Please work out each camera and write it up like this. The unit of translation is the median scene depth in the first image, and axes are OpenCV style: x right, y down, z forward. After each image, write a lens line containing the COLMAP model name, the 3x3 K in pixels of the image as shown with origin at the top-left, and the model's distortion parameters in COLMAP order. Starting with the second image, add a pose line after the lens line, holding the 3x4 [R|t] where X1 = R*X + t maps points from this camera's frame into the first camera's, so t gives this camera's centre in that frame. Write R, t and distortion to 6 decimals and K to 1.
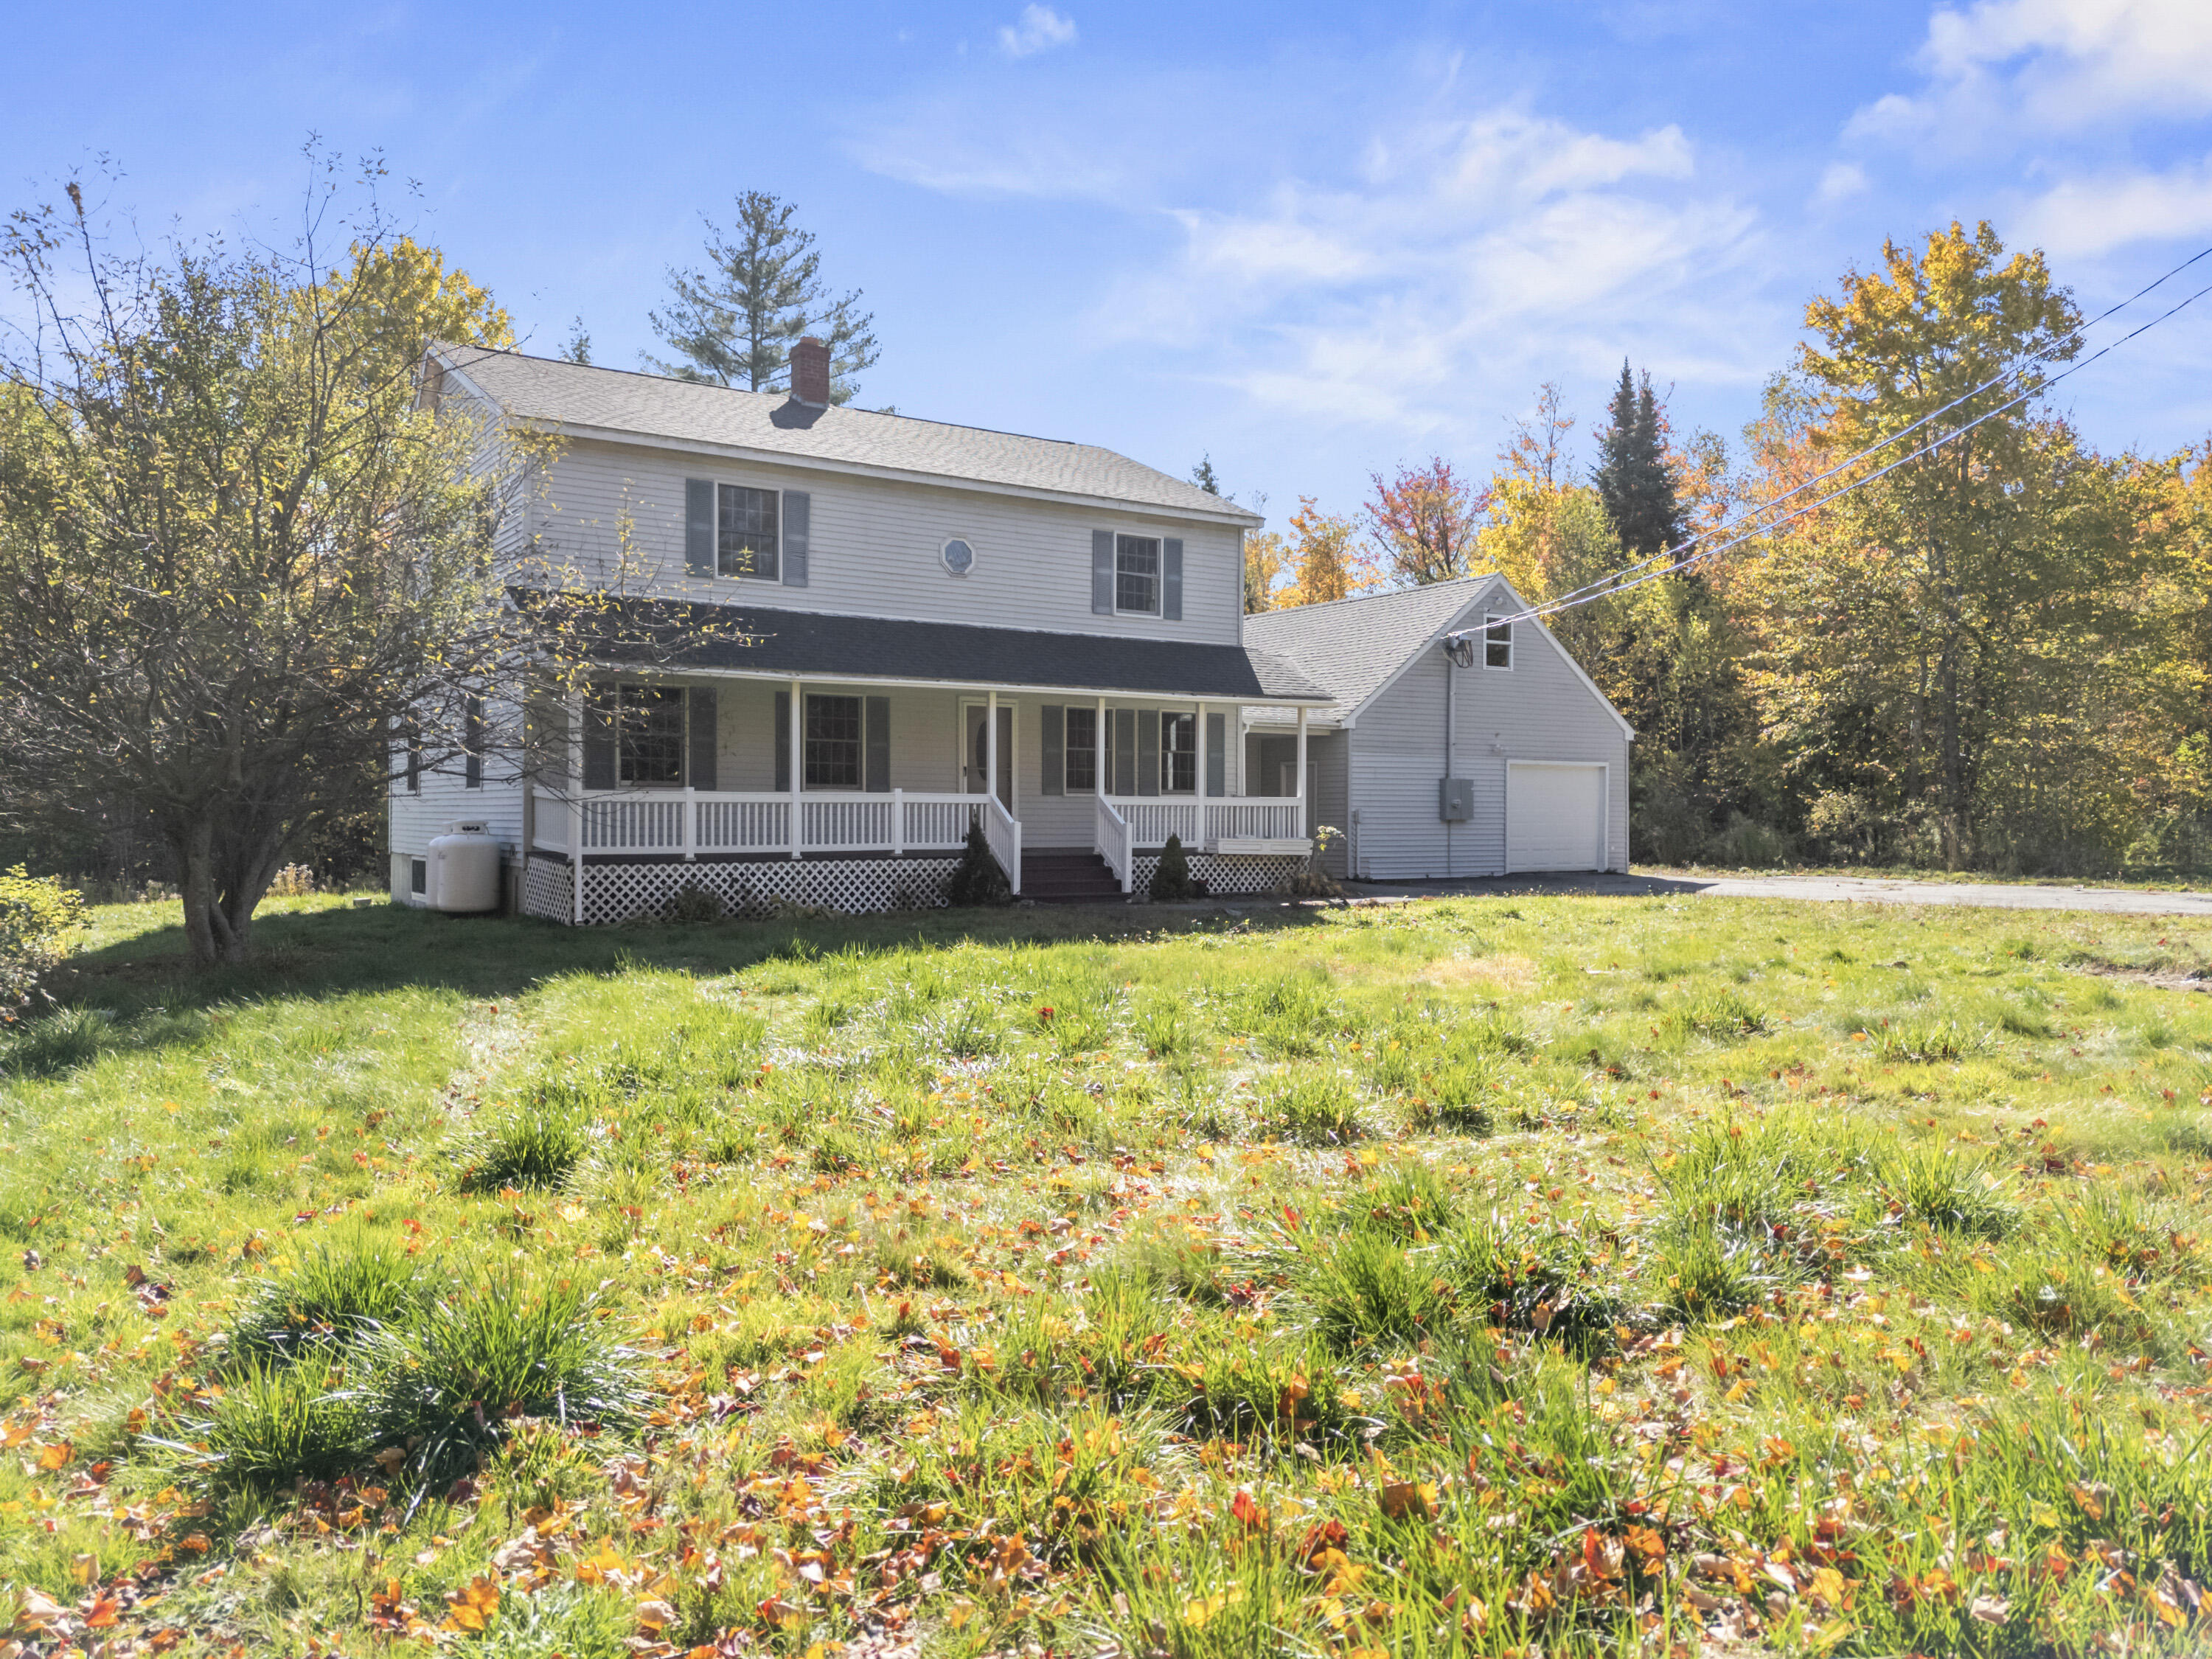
lens RADIAL K [[1585.5, 0, 1132.4], [0, 1585.5, 835.0], [0, 0, 1]] dist [0.101285, -0.008822]
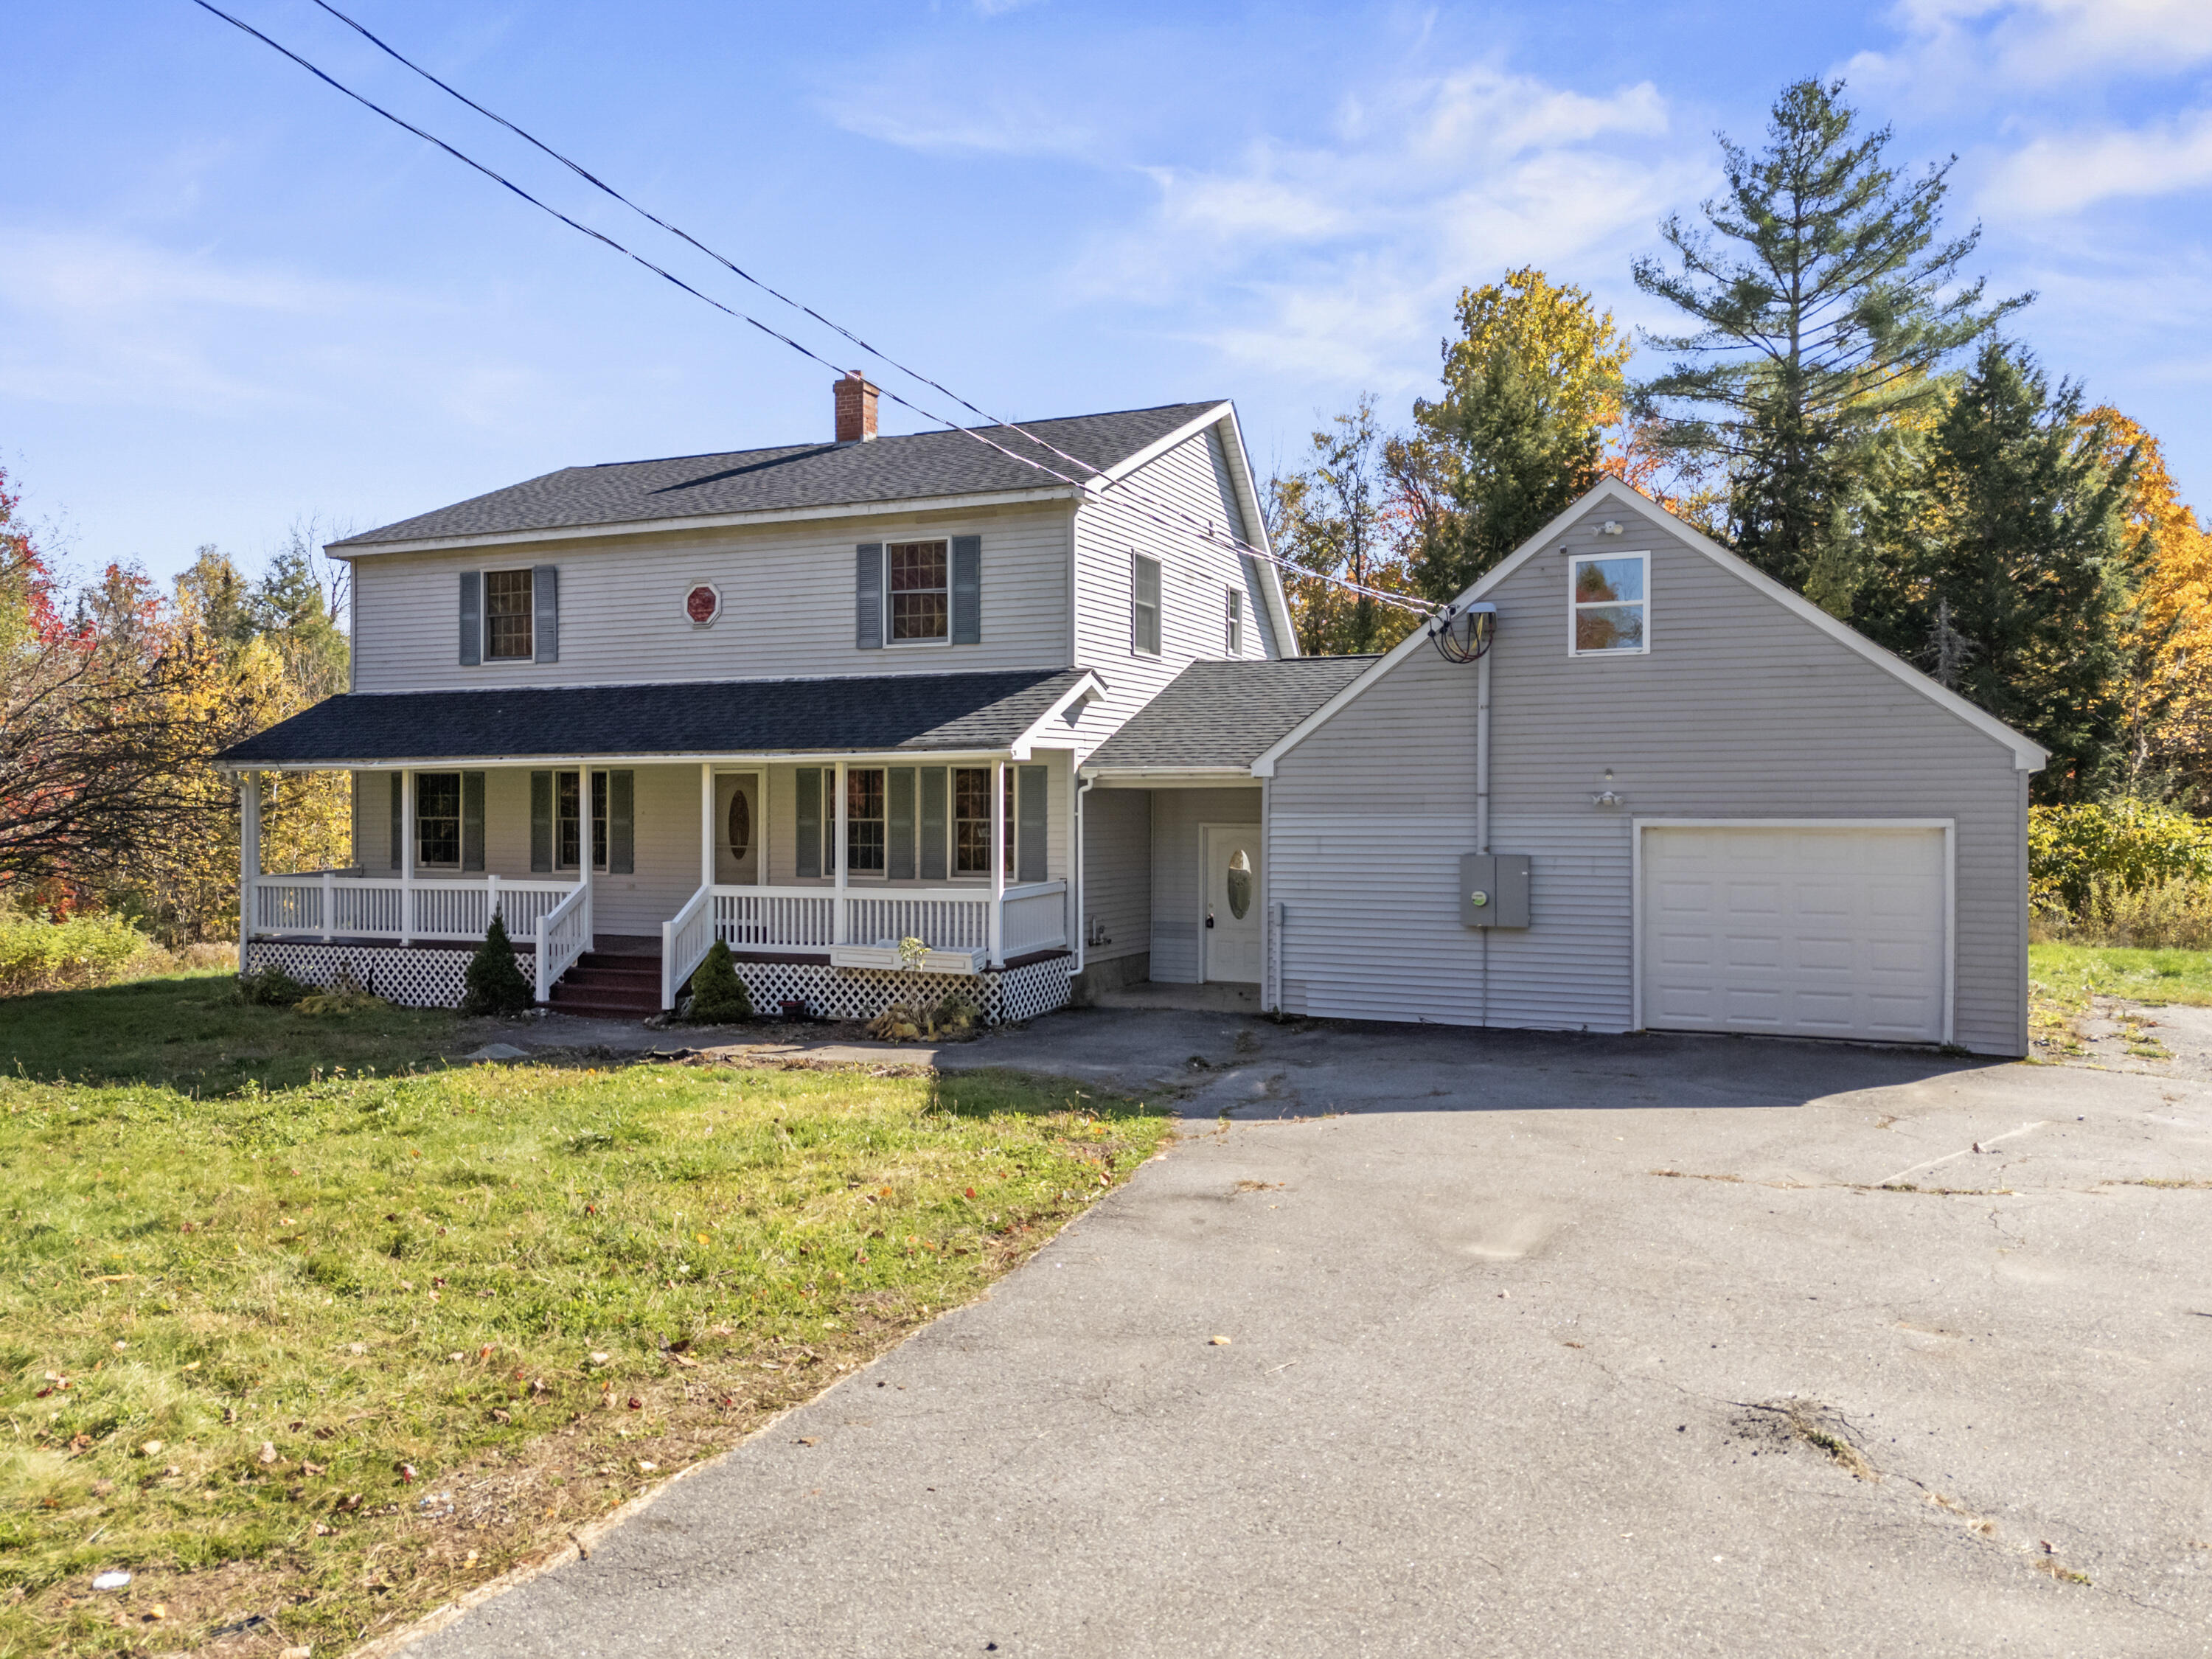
lens RADIAL K [[1659.6, 0, 1137.6], [0, 1659.6, 825.9], [0, 0, 1]] dist [0.090822, -0.104730]
pose [[0.538305, 0.002136, -0.842748, 0.766324], [-0.010844, 0.999932, -0.004392, -0.050247], [0.842681, 0.011503, 0.538291, 0.683241]]
